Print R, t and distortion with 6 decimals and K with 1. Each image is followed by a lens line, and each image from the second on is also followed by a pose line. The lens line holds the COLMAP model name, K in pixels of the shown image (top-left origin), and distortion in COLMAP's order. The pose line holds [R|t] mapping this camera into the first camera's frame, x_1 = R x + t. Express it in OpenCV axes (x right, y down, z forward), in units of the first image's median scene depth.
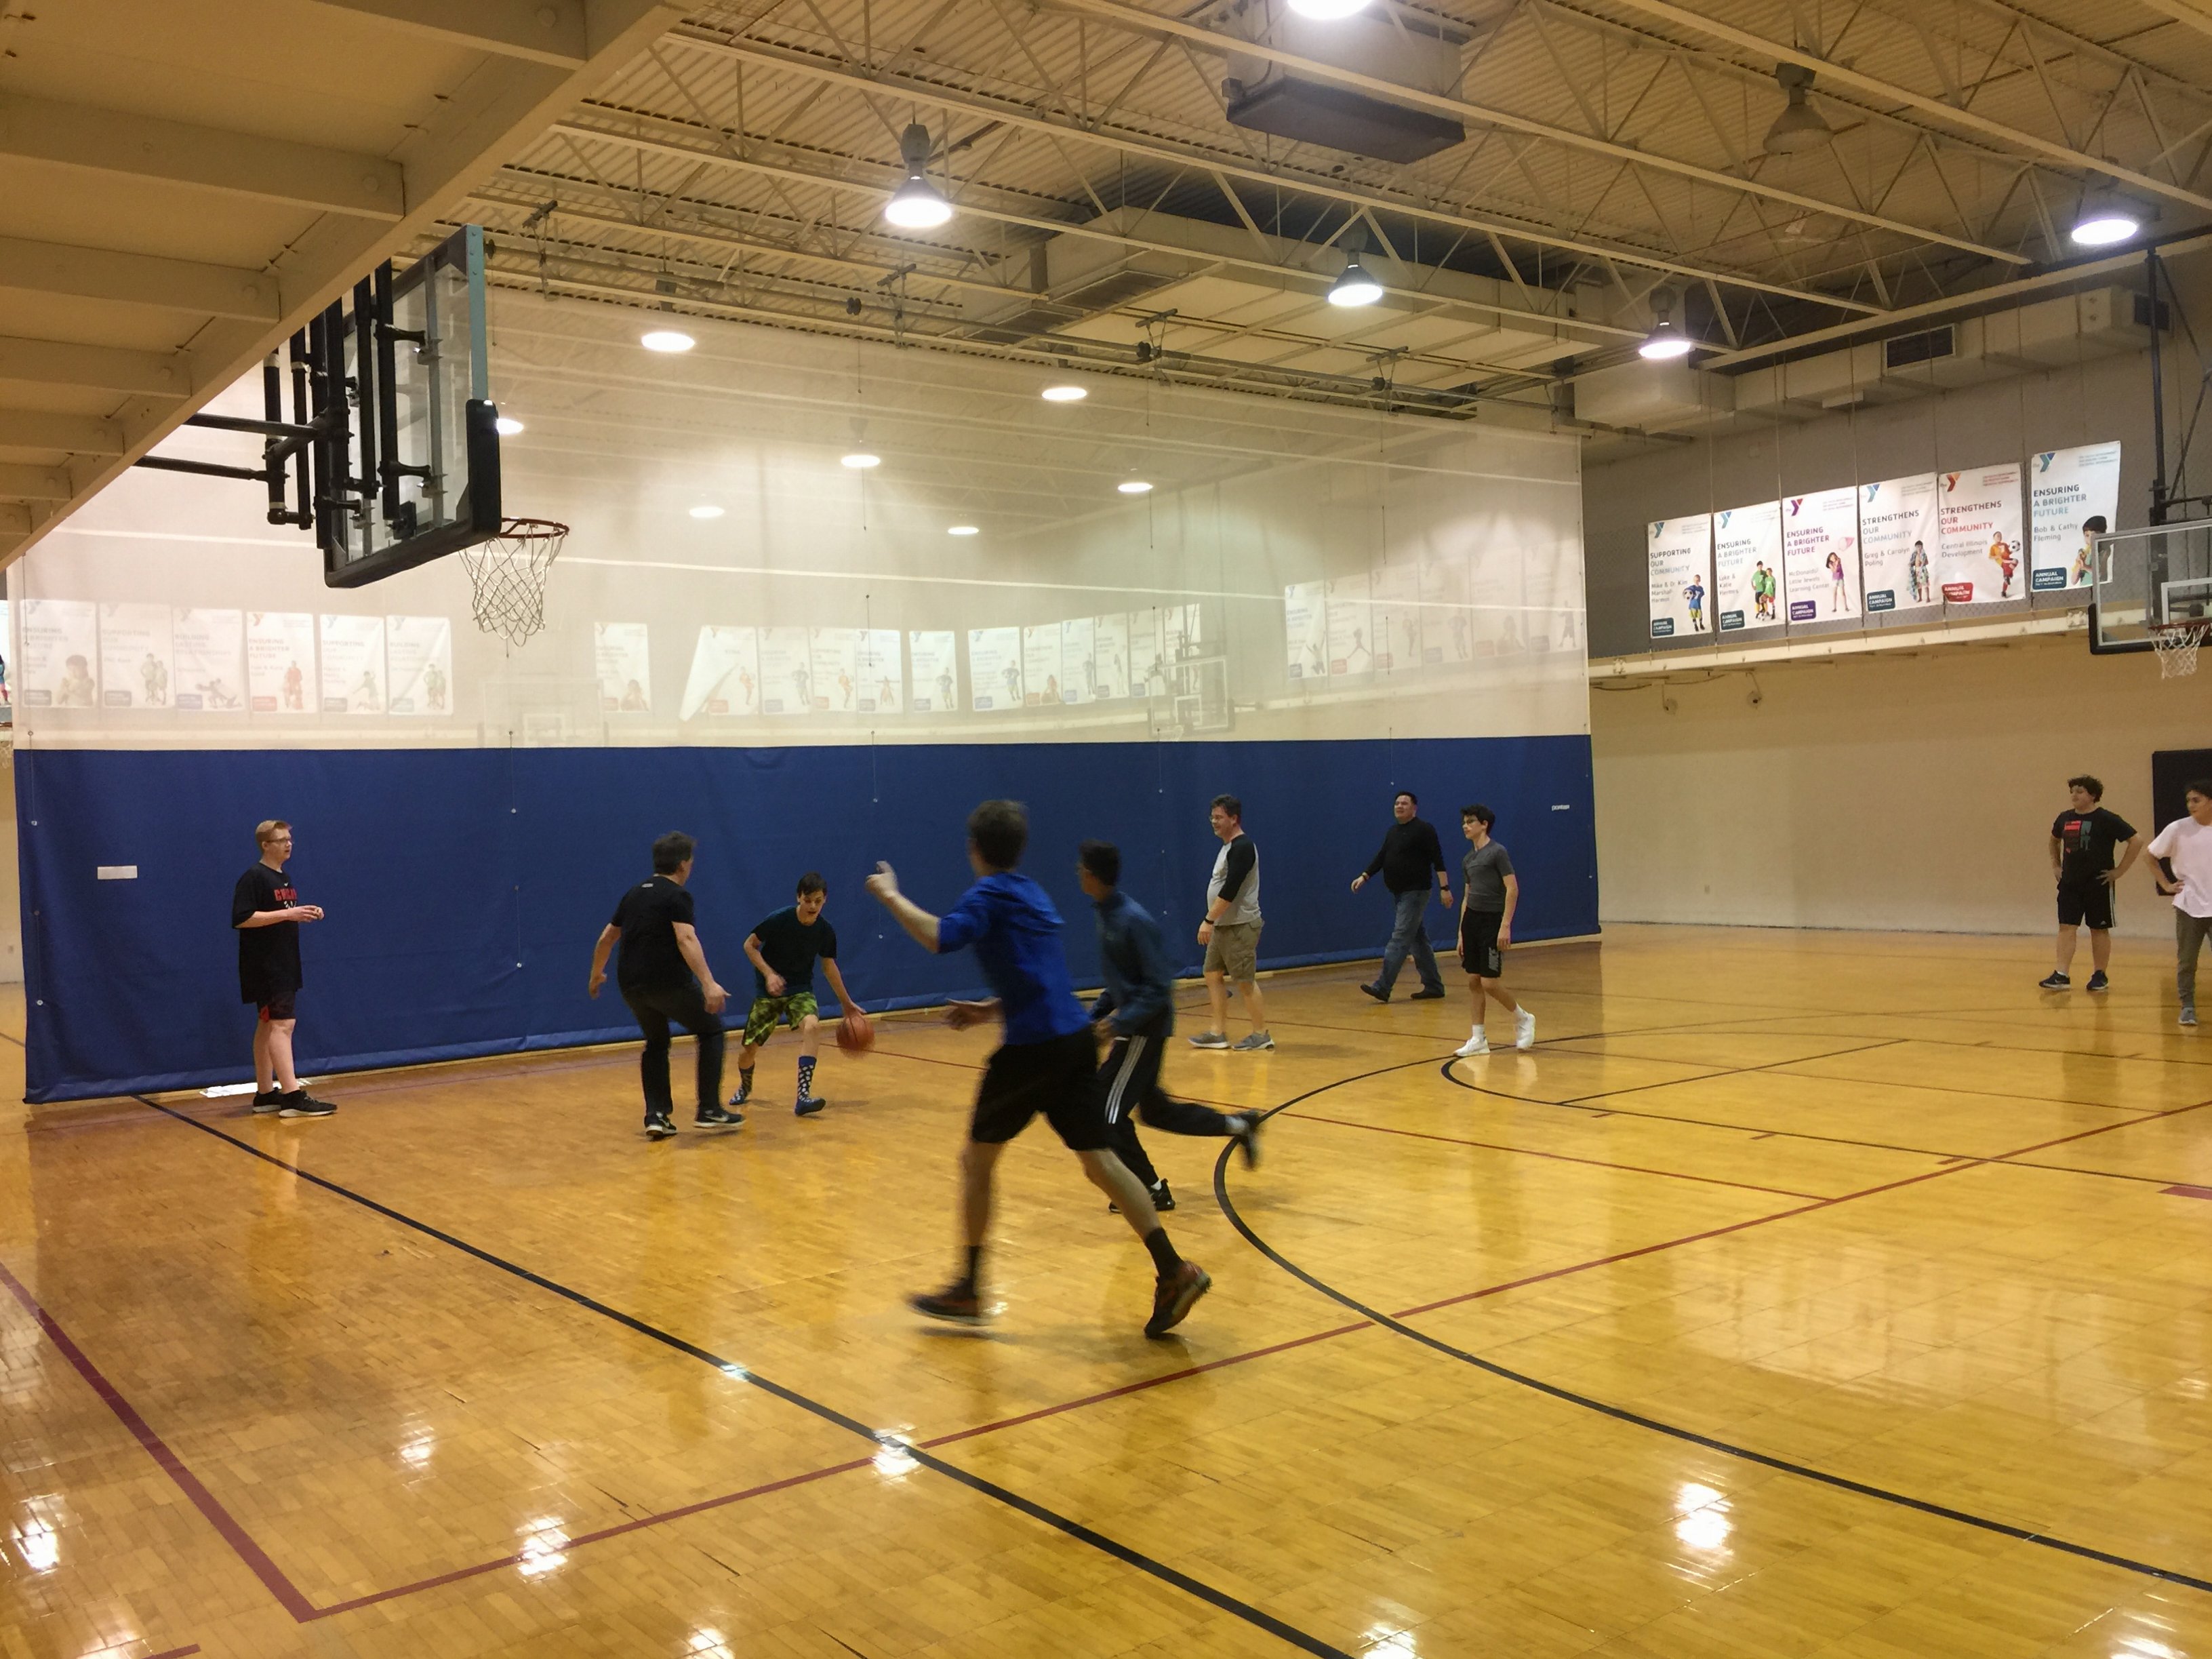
lens RADIAL K [[1885.5, 0, 1094.3], [0, 1885.5, 813.6], [0, 0, 1]] dist [0.083393, -0.115250]
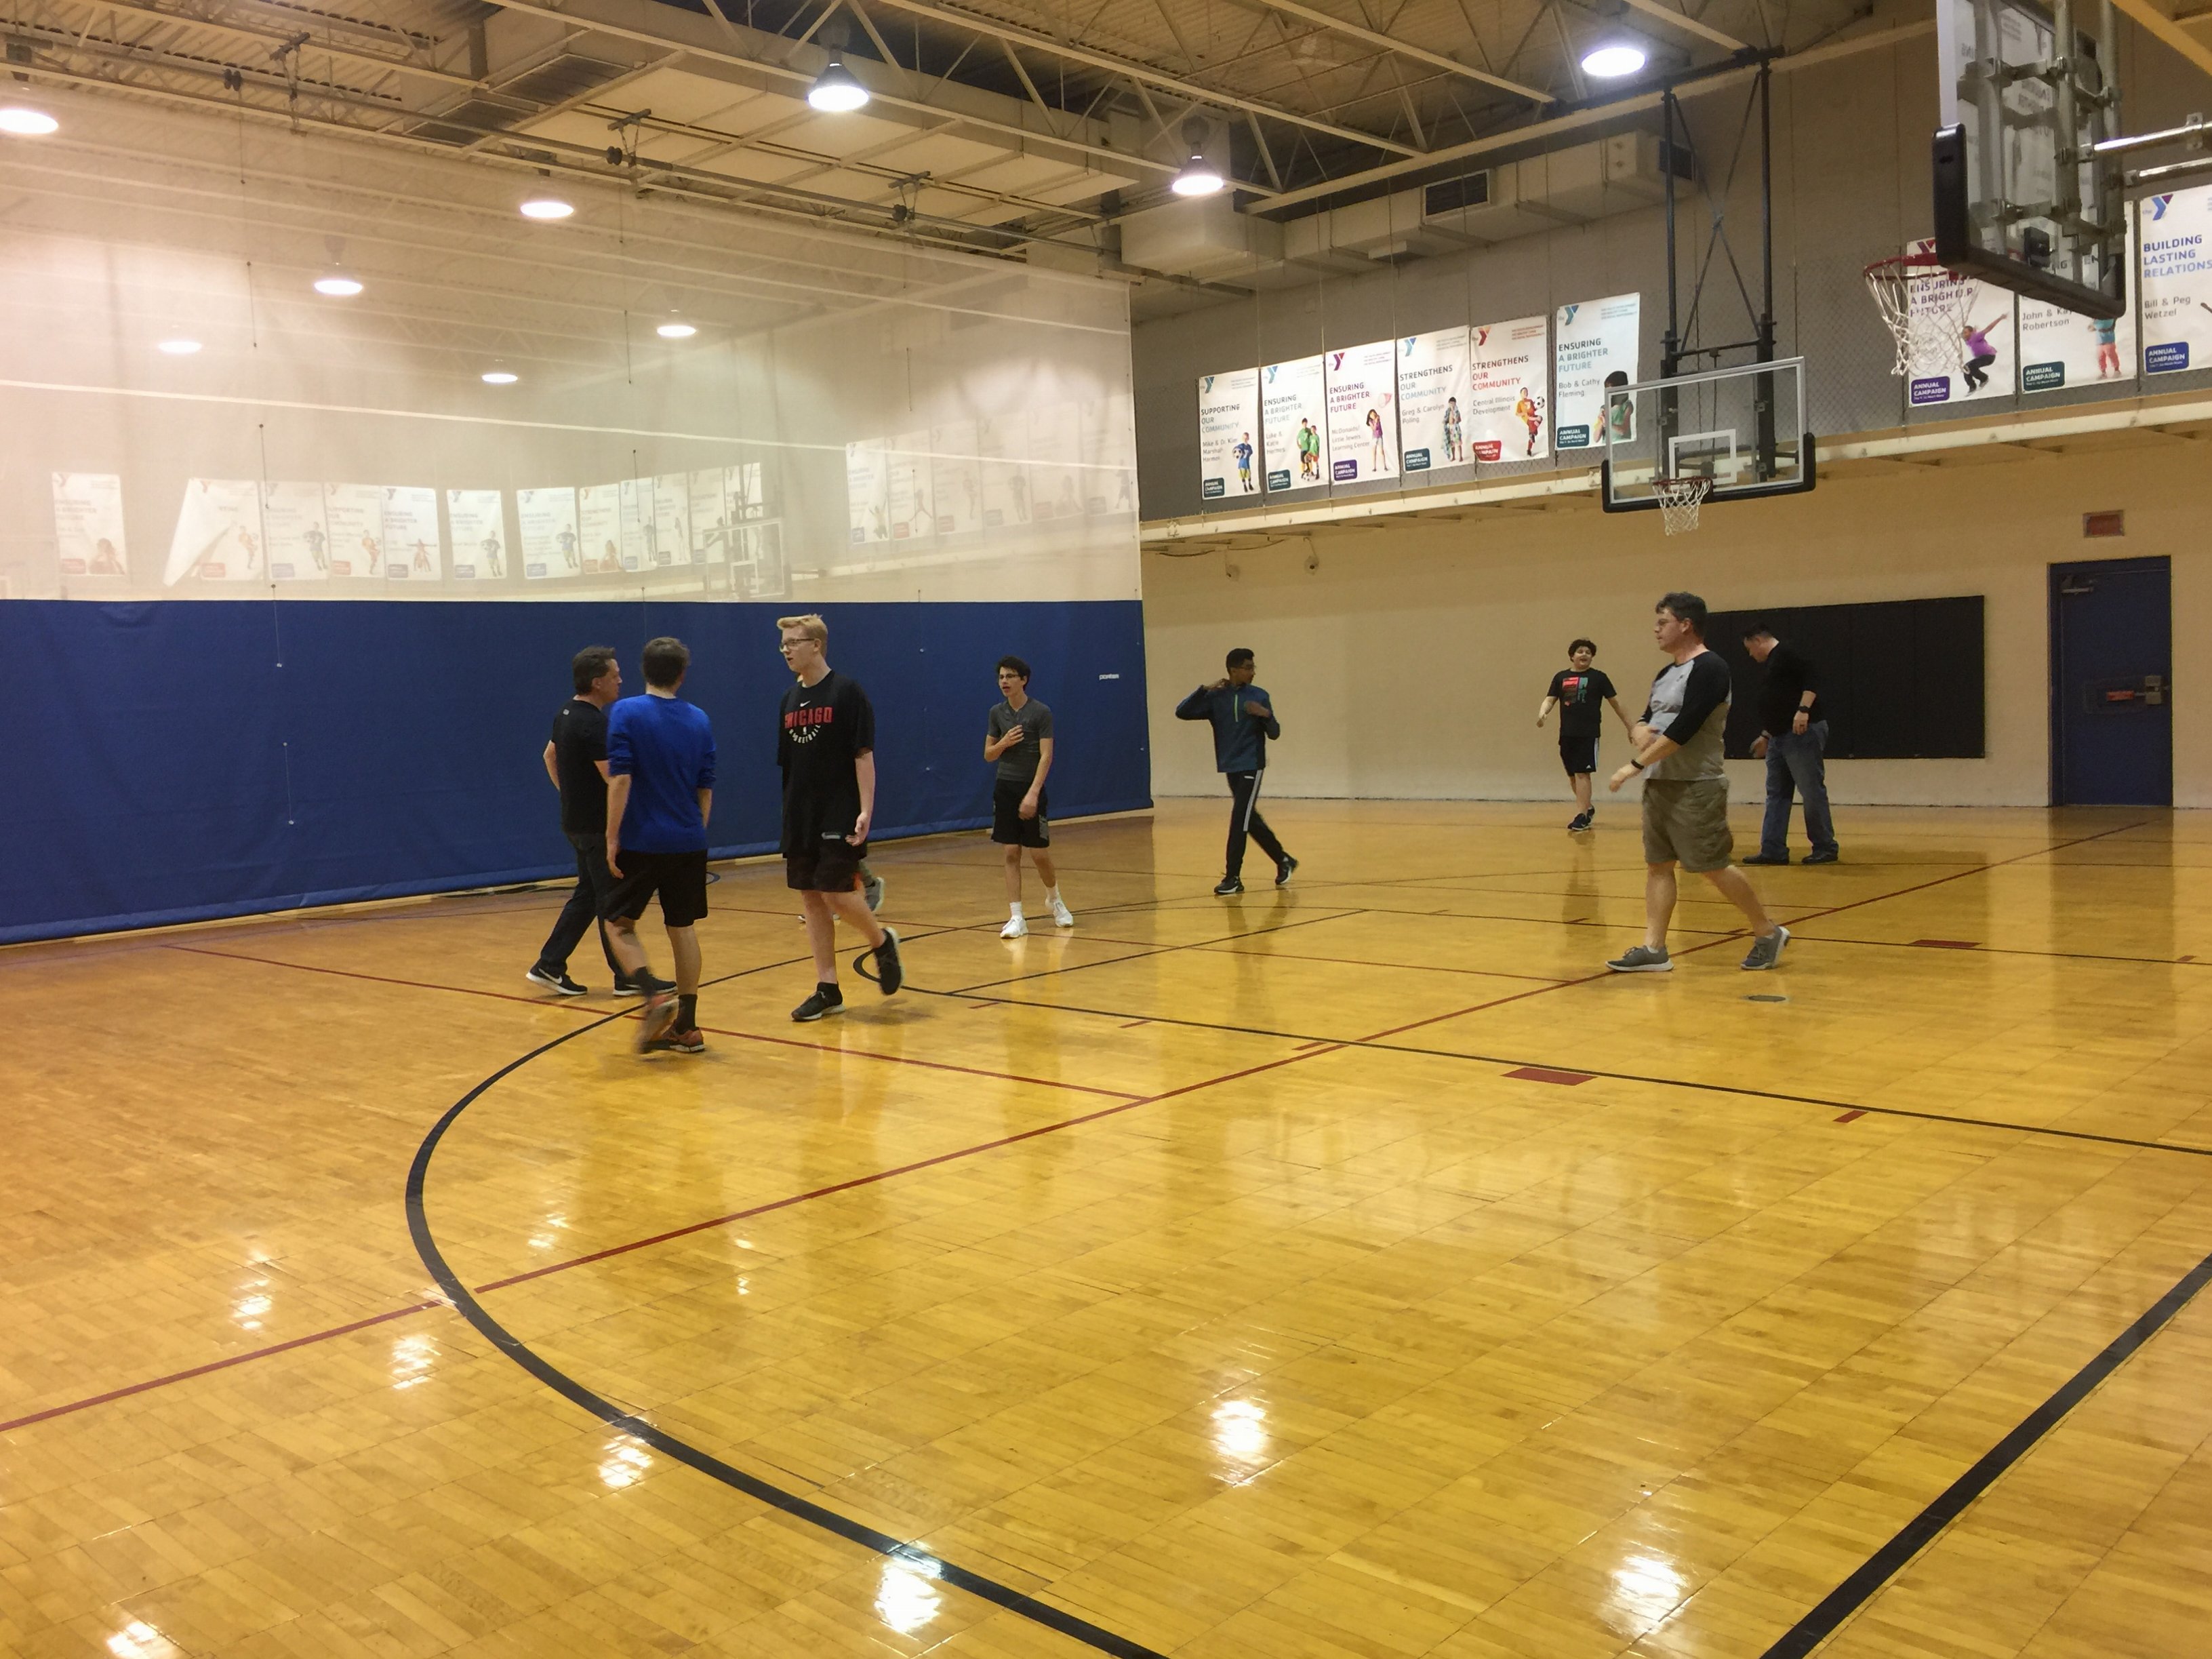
lens RADIAL K [[1885.5, 0, 1078.7], [0, 1885.5, 806.3], [0, 0, 1]] dist [0.083393, -0.115250]
pose [[0.987481, -0.015836, 0.156941, 0.087624], [0.006973, 0.998358, 0.056865, 0.008479], [-0.157584, -0.055059, 0.985969, 0.066258]]
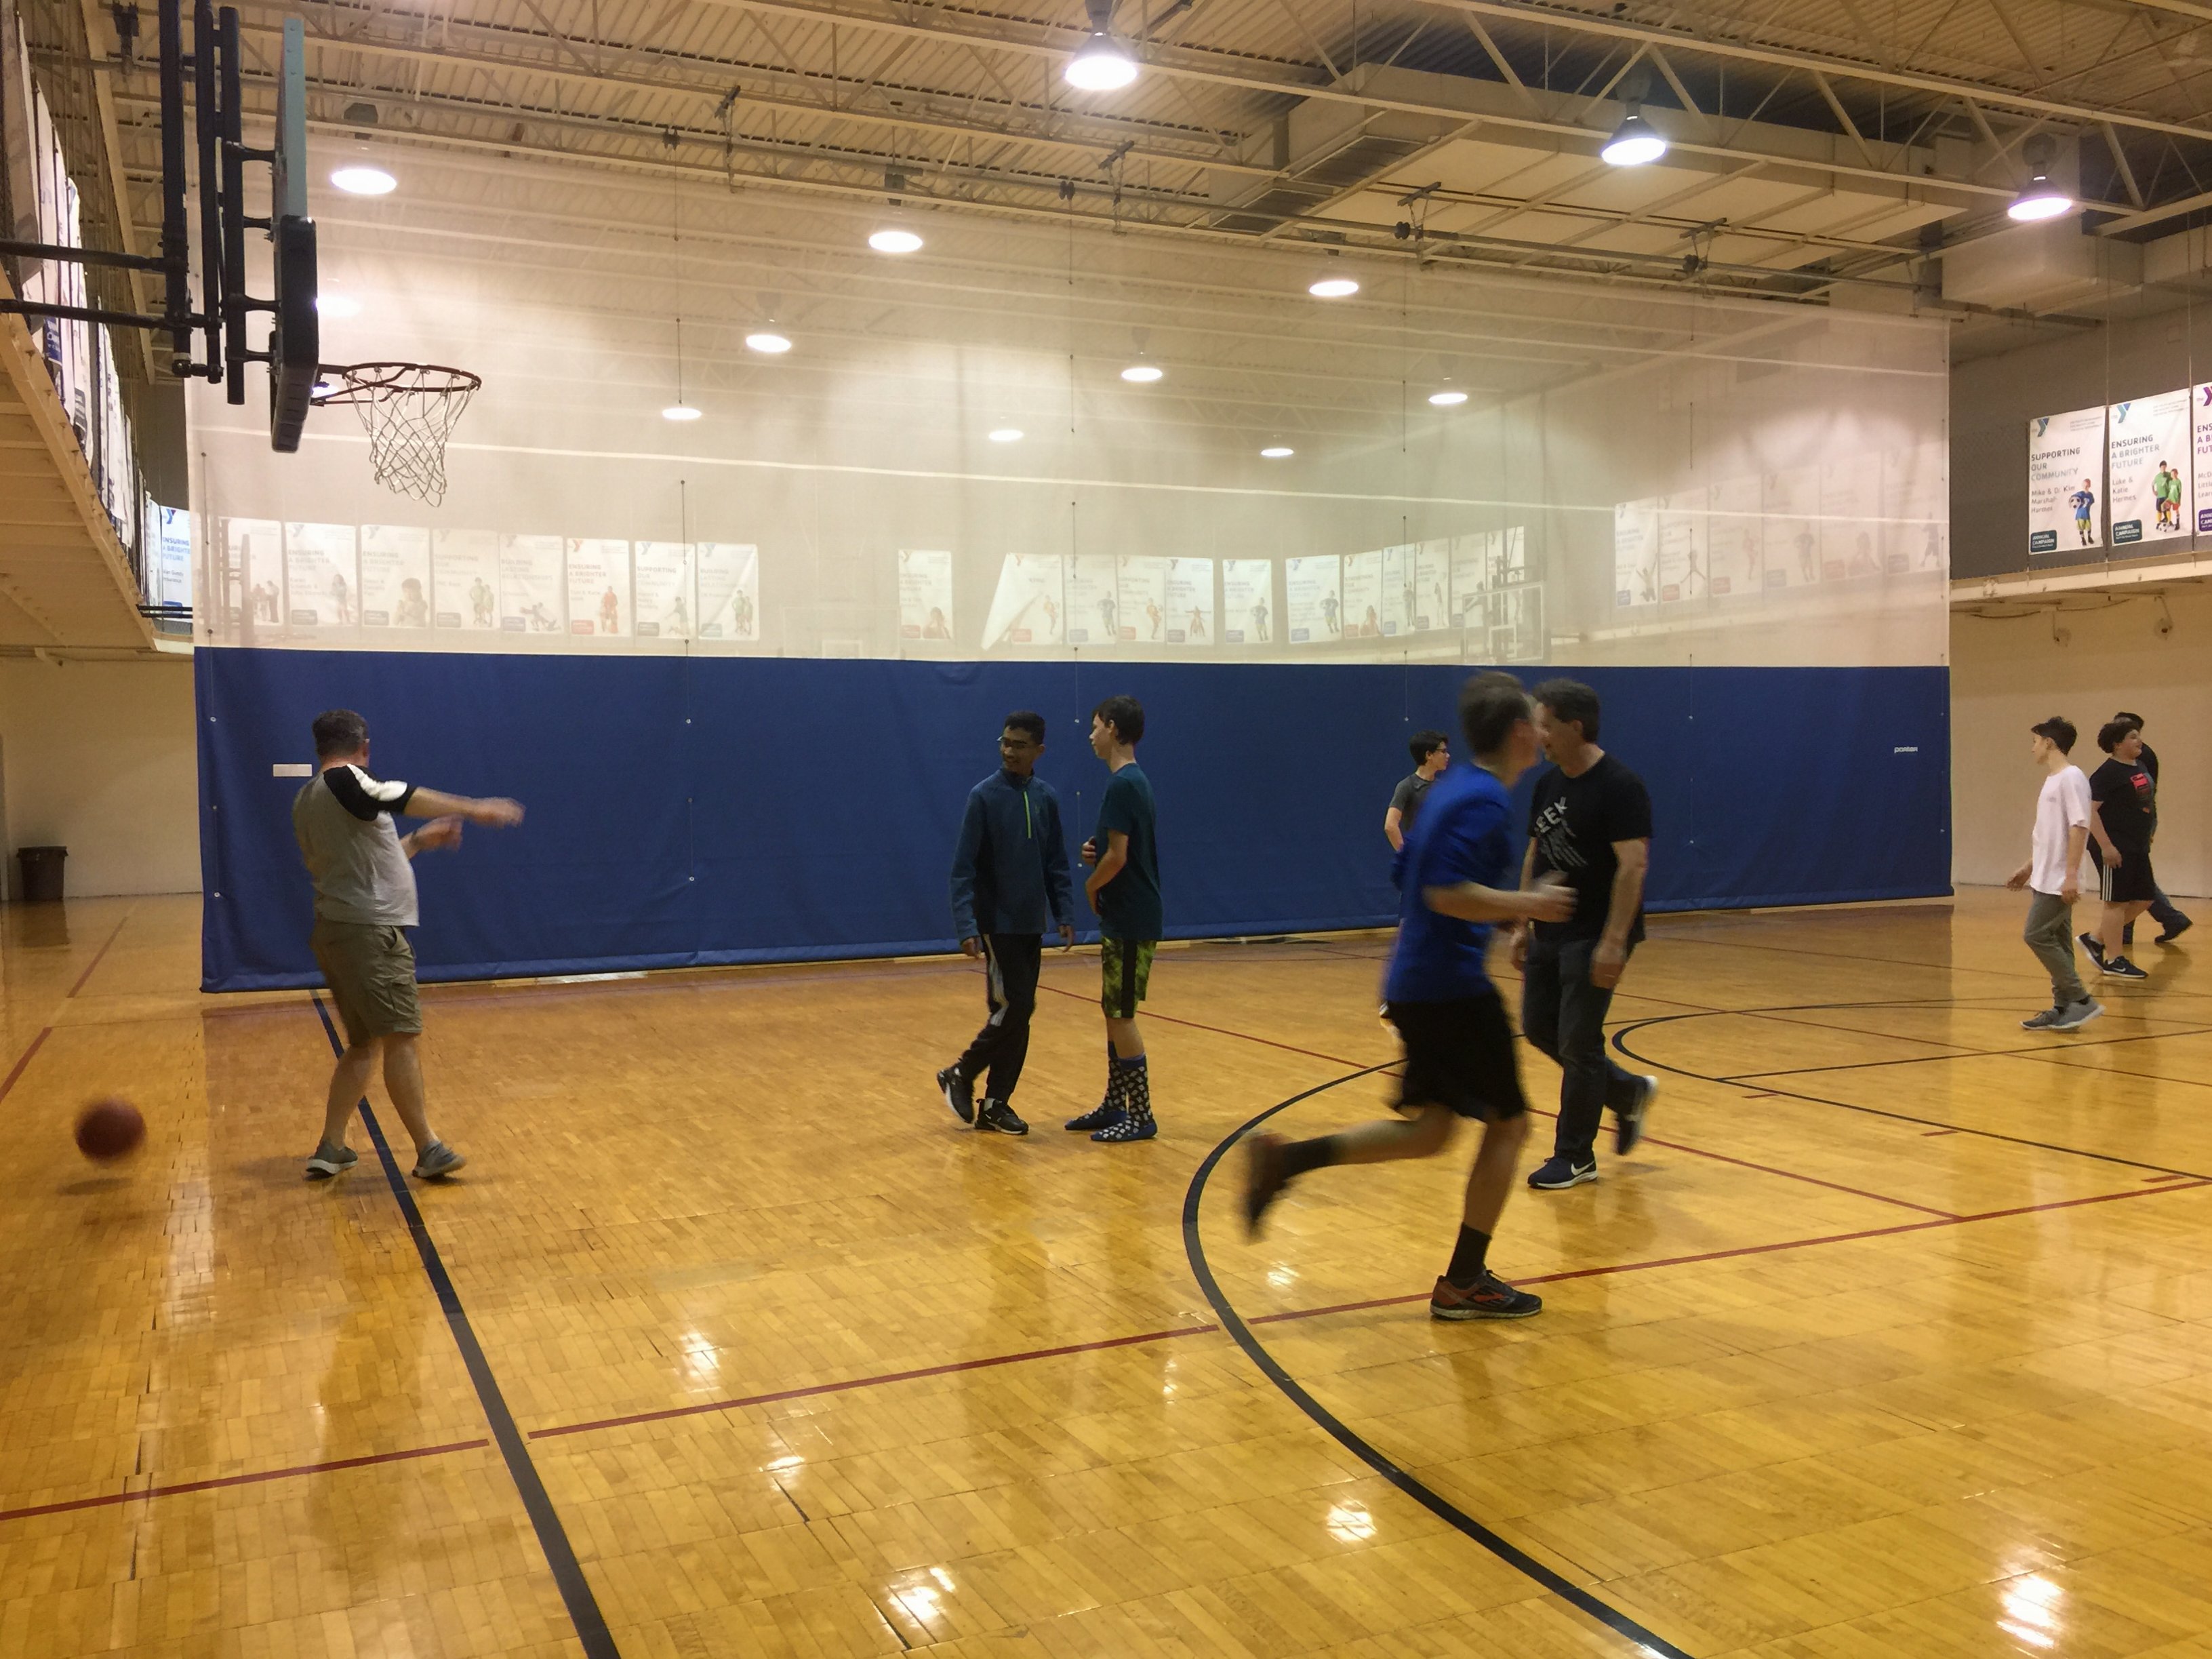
lens RADIAL K [[1885.5, 0, 1090.5], [0, 1885.5, 830.0], [0, 0, 1]] dist [0.083393, -0.115250]
pose [[0.974985, 0.029681, -0.220282, 0.081886], [-0.021829, 0.999039, 0.037995, 0.009191], [0.221198, -0.032236, 0.974696, 0.066918]]
